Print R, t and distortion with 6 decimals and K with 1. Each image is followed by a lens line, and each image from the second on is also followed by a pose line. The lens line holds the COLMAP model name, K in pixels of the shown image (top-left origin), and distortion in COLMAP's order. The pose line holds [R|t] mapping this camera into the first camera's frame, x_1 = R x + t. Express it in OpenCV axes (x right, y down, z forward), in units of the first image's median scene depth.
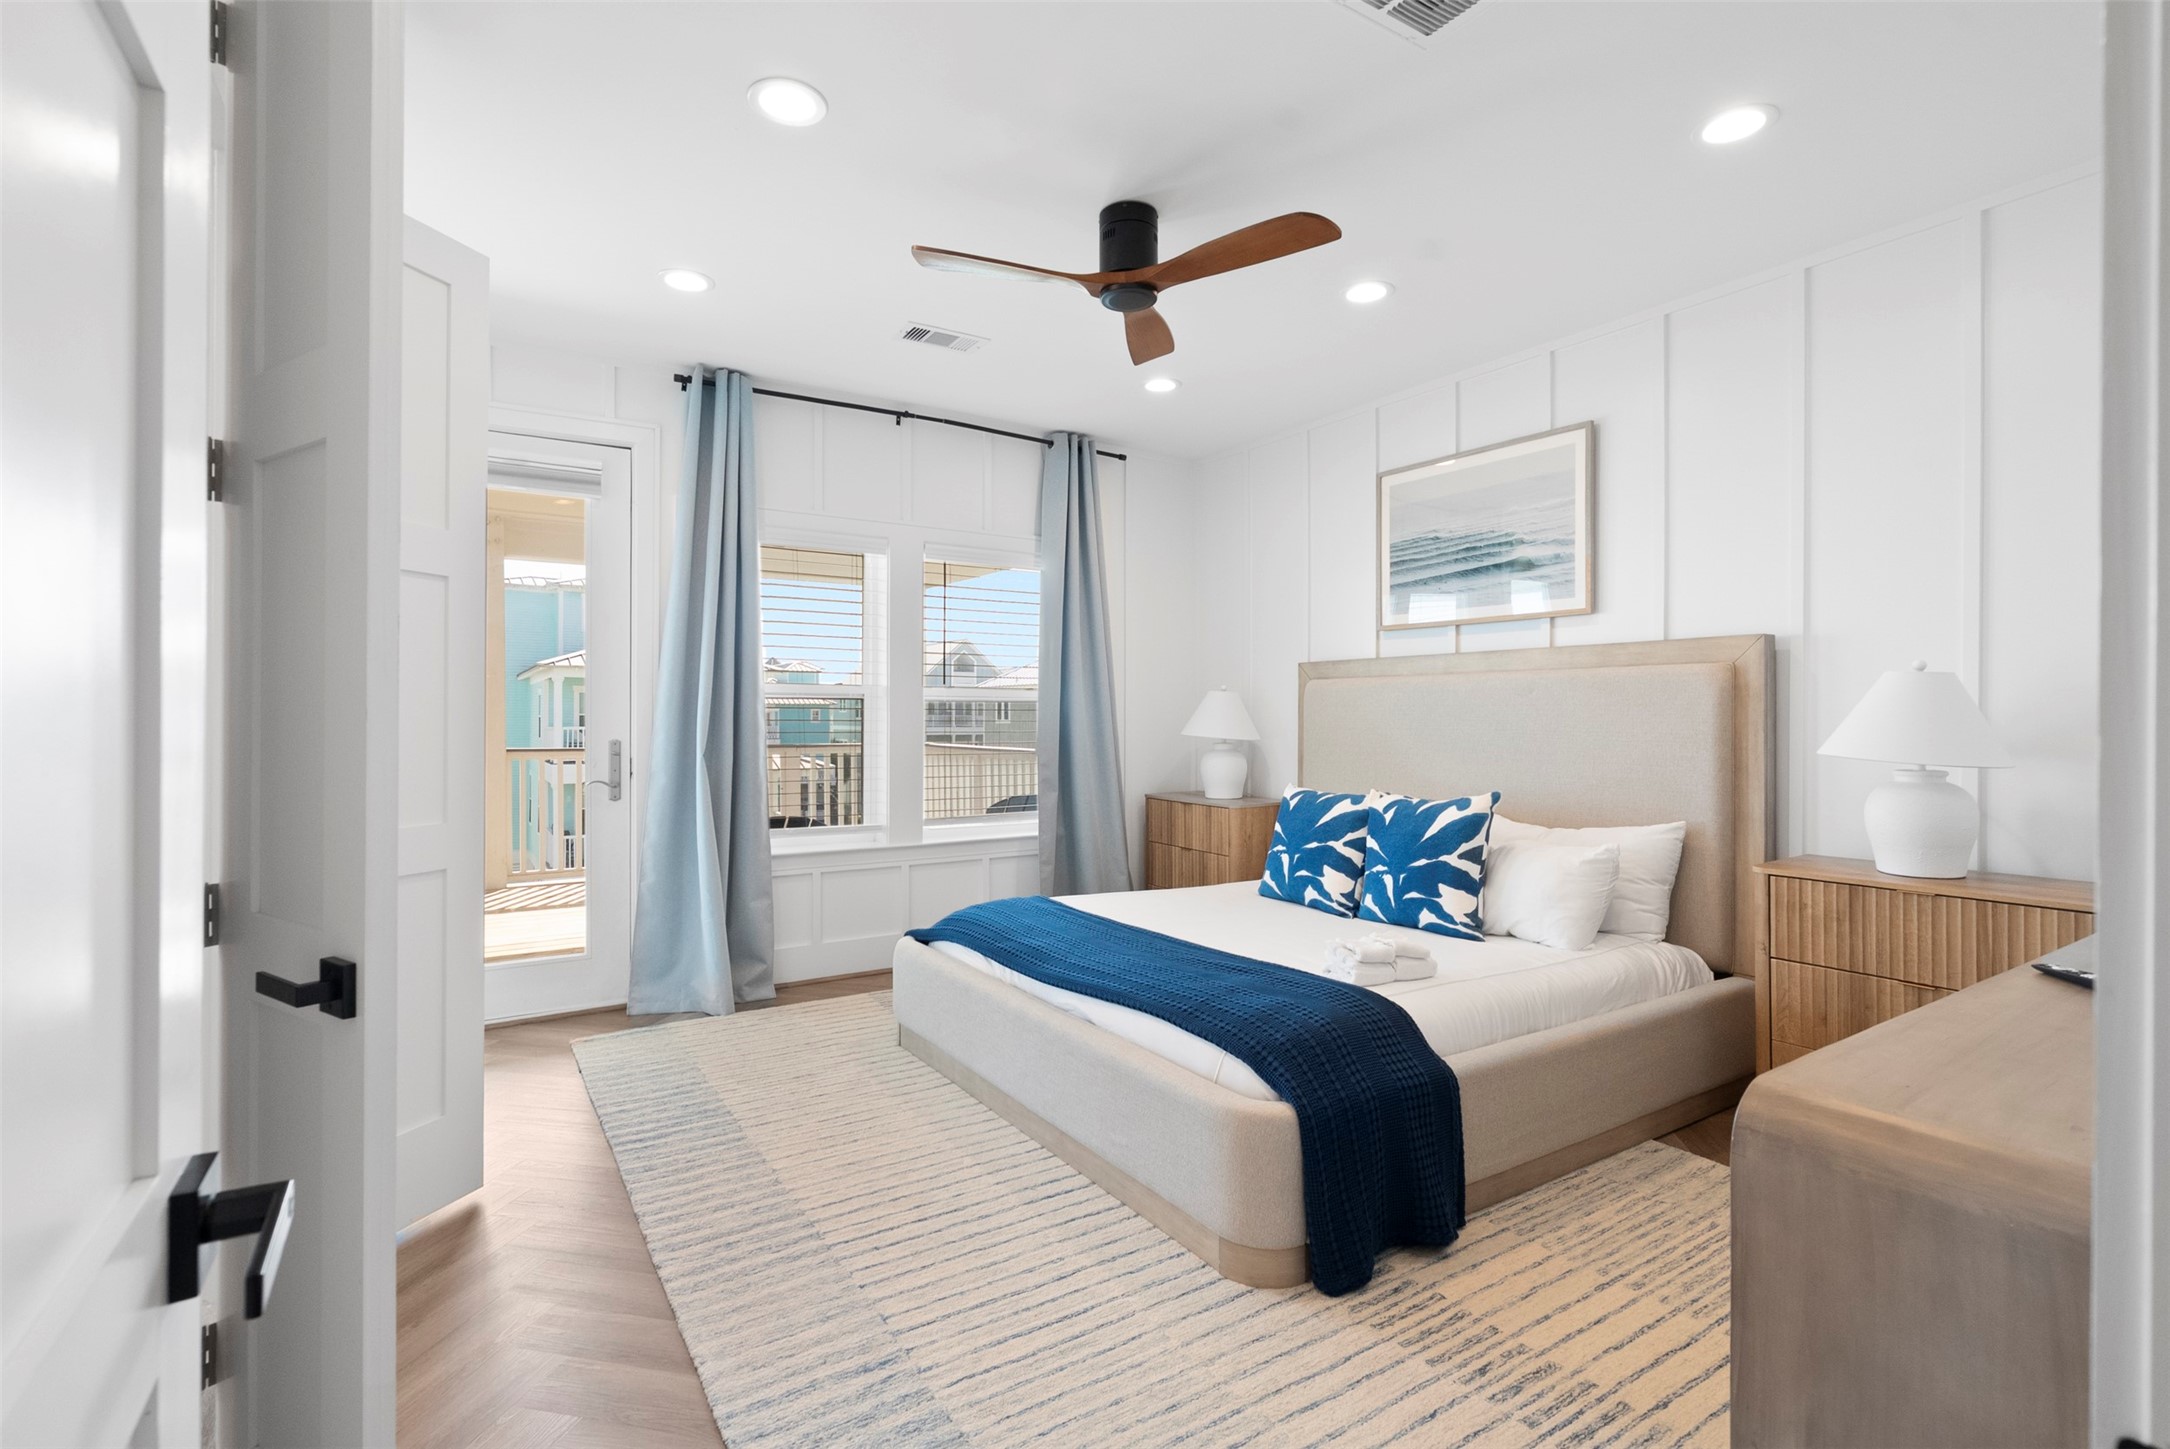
lens RADIAL K [[1008.6, 0, 1089.6], [0, 1008.6, 724.4], [0, 0, 1]] dist [-0.007997, 0.002064]
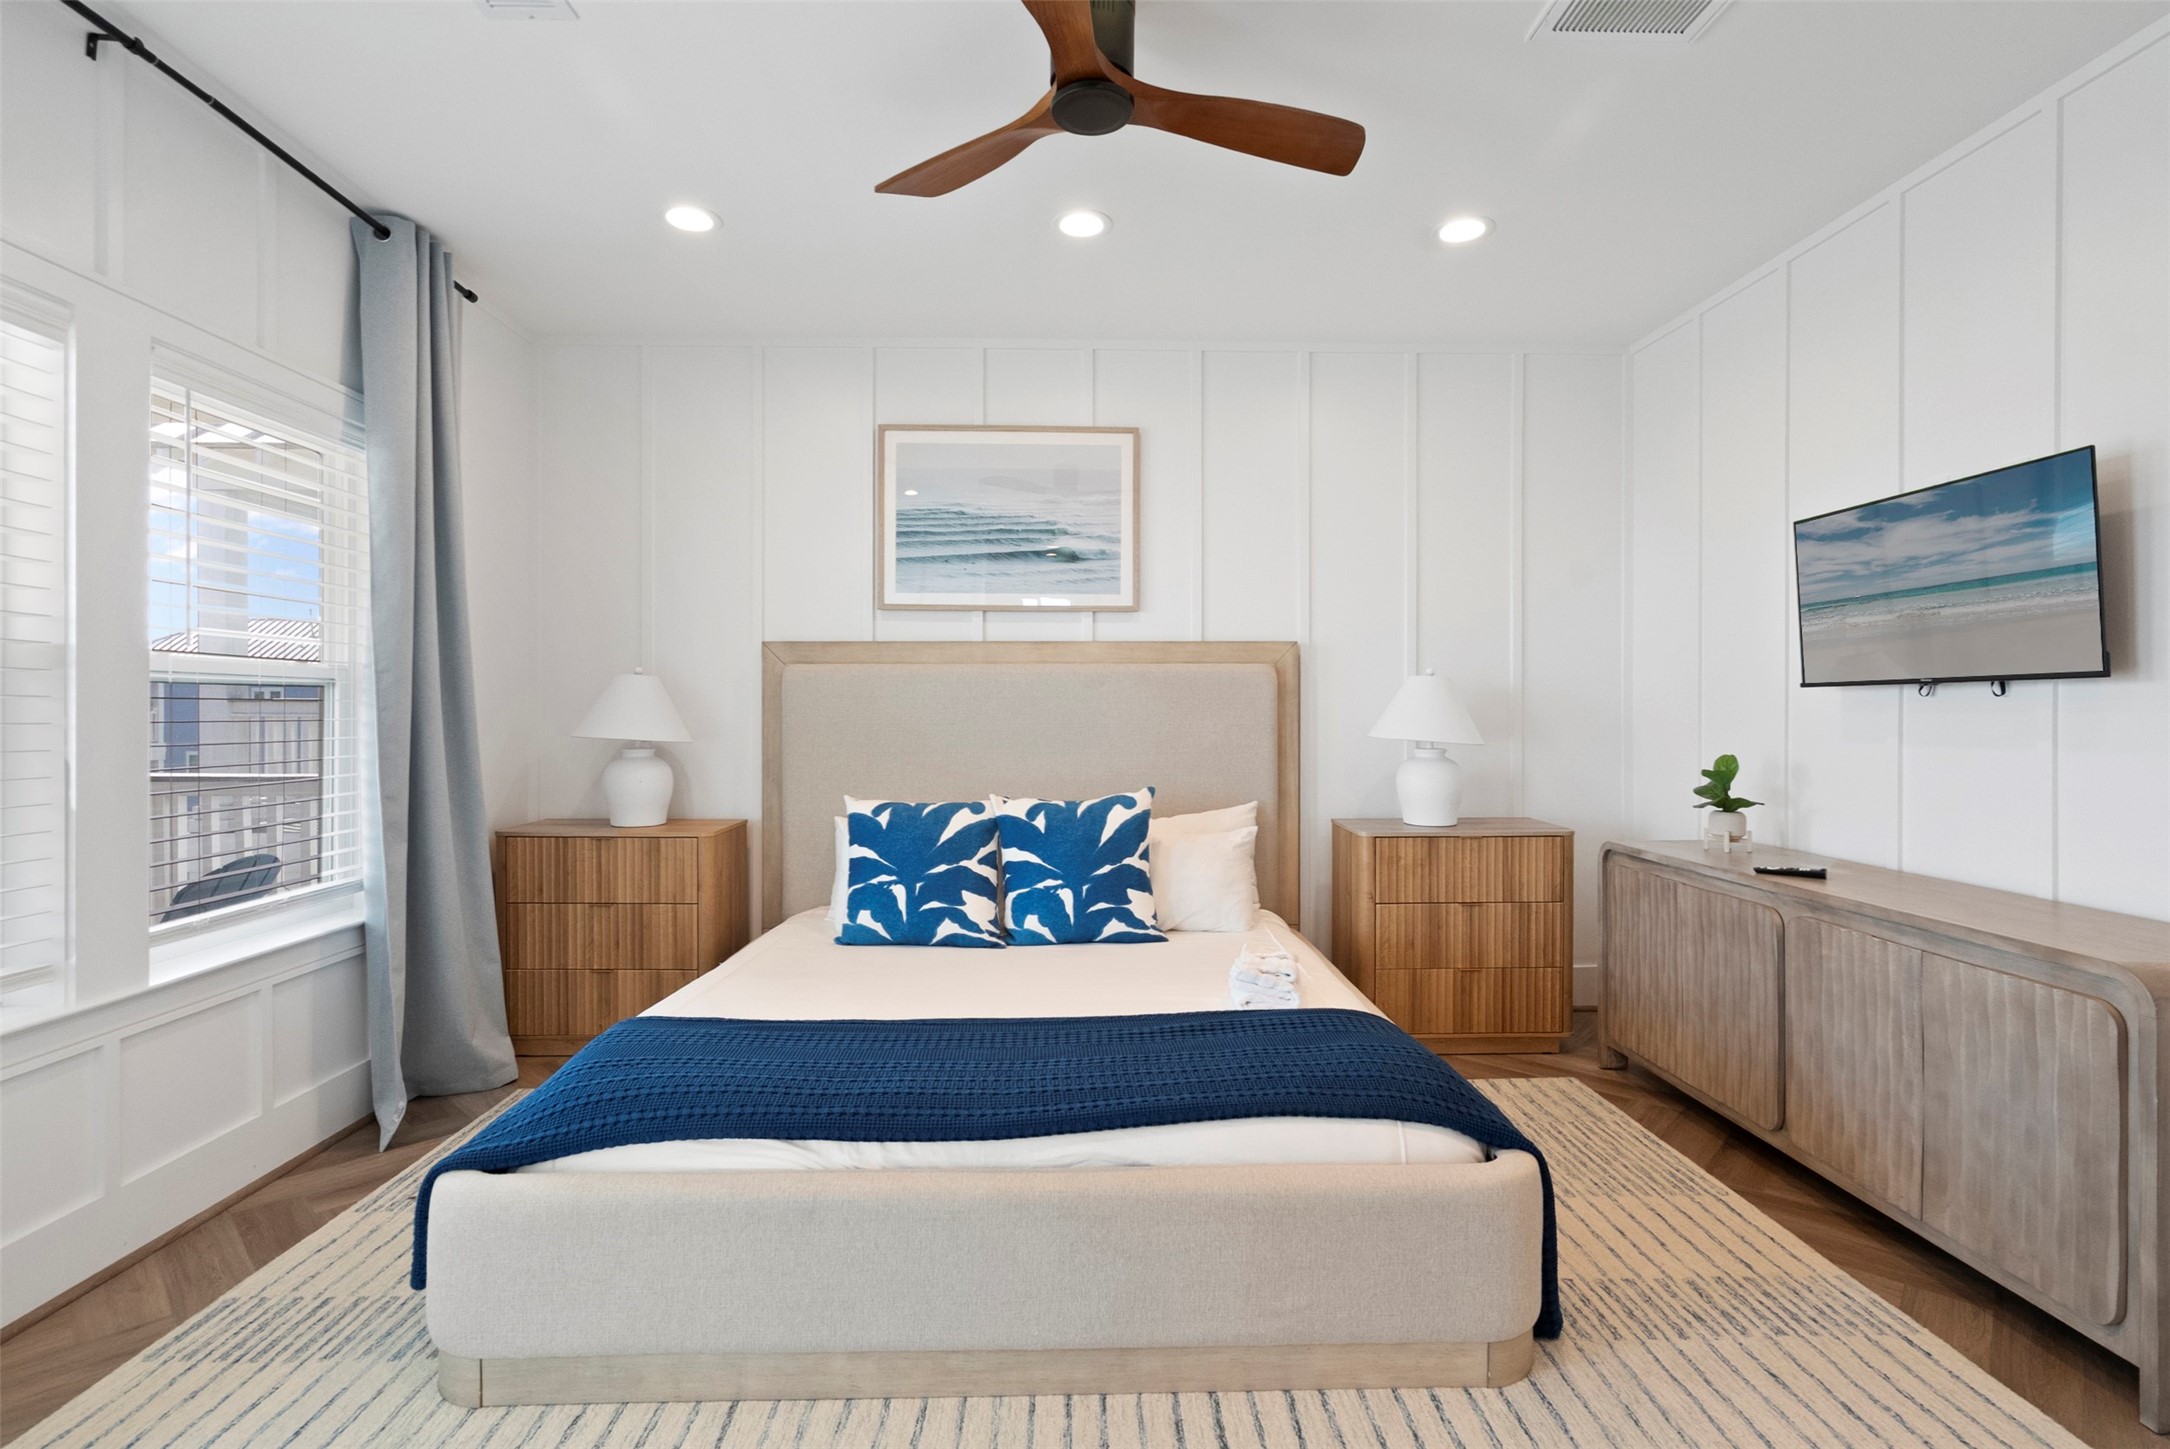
lens RADIAL K [[1008.6, 0, 1096.8], [0, 1008.6, 719.8], [0, 0, 1]] dist [-0.007997, 0.002064]
pose [[0.520189, -0.012875, 0.853954, -0.408376], [0.008761, 0.999914, 0.009739, -0.007293], [-0.854006, 0.002415, 0.520257, 0.469779]]
